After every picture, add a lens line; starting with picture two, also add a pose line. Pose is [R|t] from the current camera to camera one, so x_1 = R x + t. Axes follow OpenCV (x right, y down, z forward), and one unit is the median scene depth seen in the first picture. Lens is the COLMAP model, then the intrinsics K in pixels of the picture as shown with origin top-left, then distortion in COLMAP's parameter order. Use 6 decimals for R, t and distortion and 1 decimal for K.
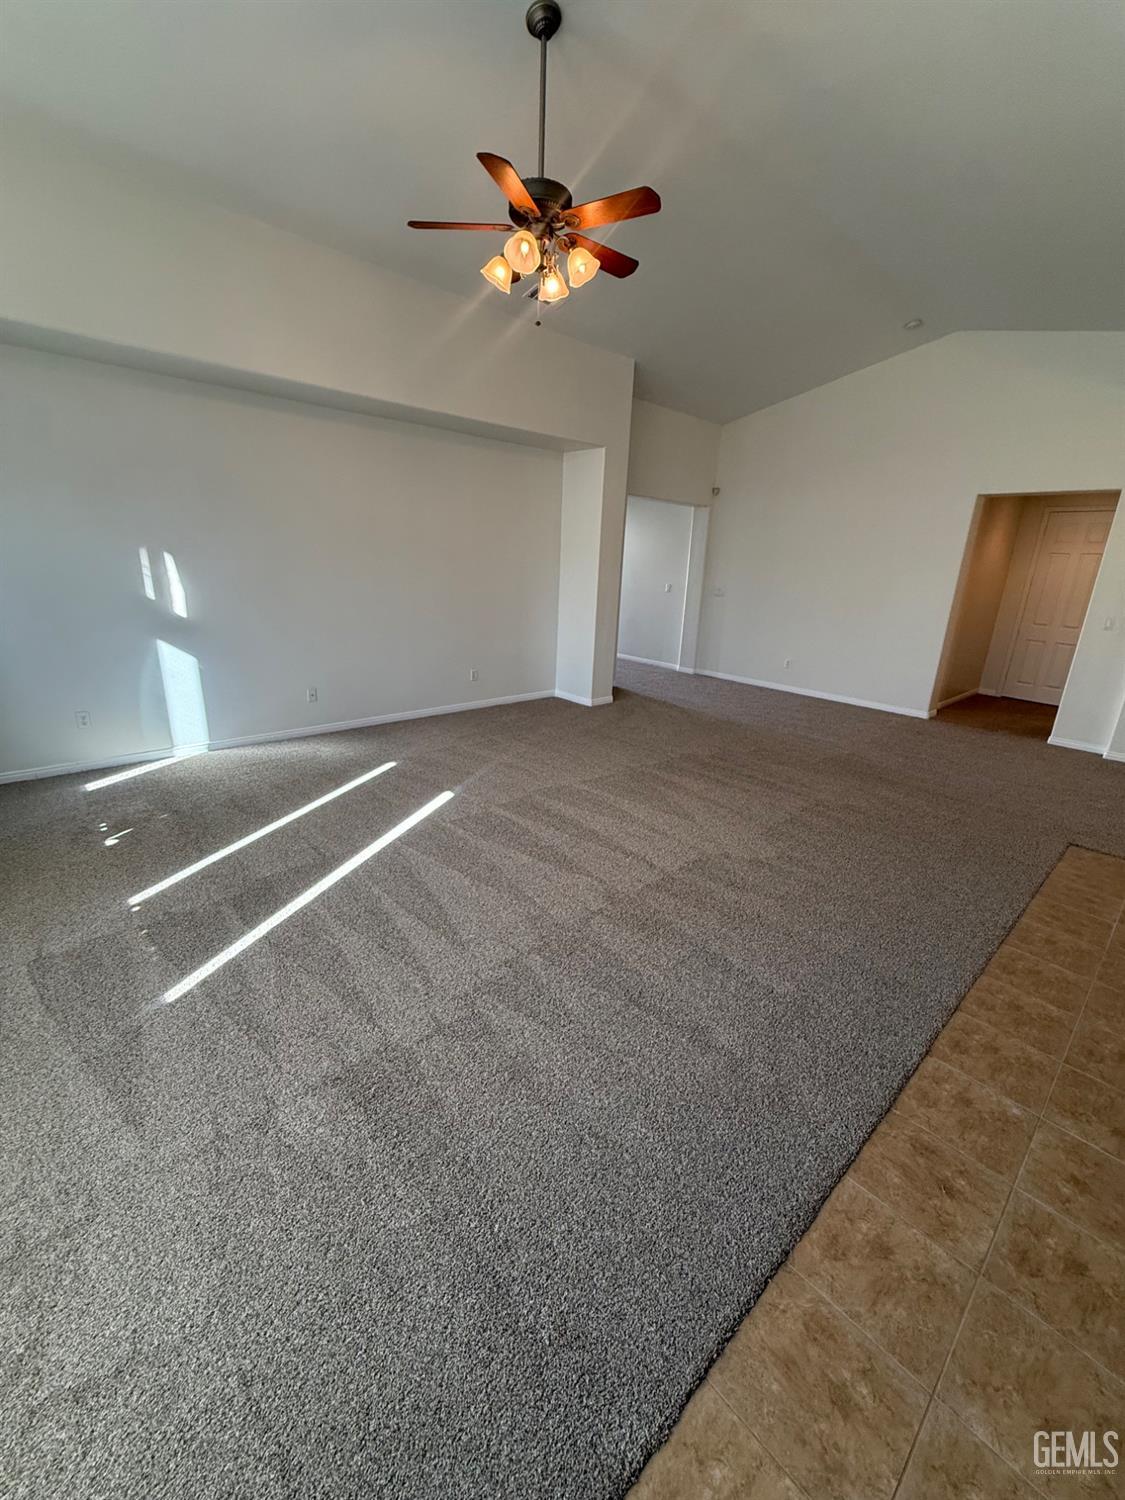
lens RADIAL K [[599.0, 0, 561.9], [0, 599.0, 747.0], [0, 0, 1]] dist [0.001833, -0.000050]
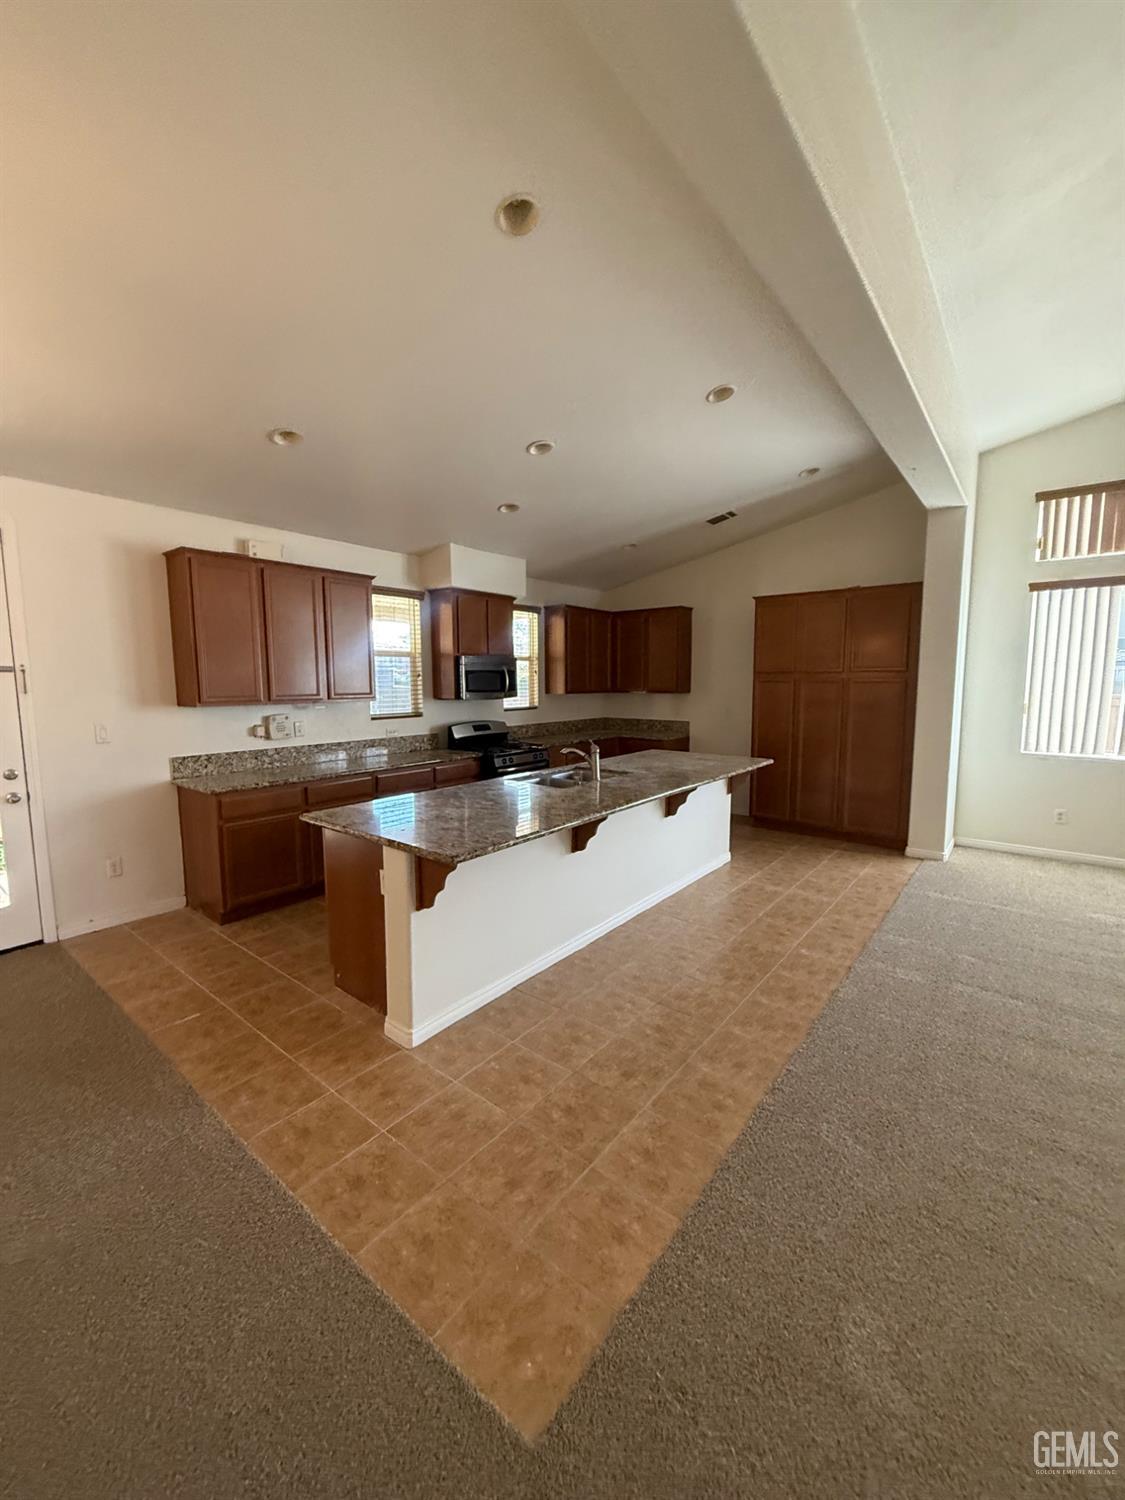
lens RADIAL K [[599.0, 0, 561.3], [0, 599.0, 742.8], [0, 0, 1]] dist [0.001833, -0.000050]
pose [[-0.986600, -0.021052, -0.161793, 0.974236], [-0.083608, 0.916779, 0.390546, -0.344072], [0.140106, 0.398840, -0.906254, 1.249247]]
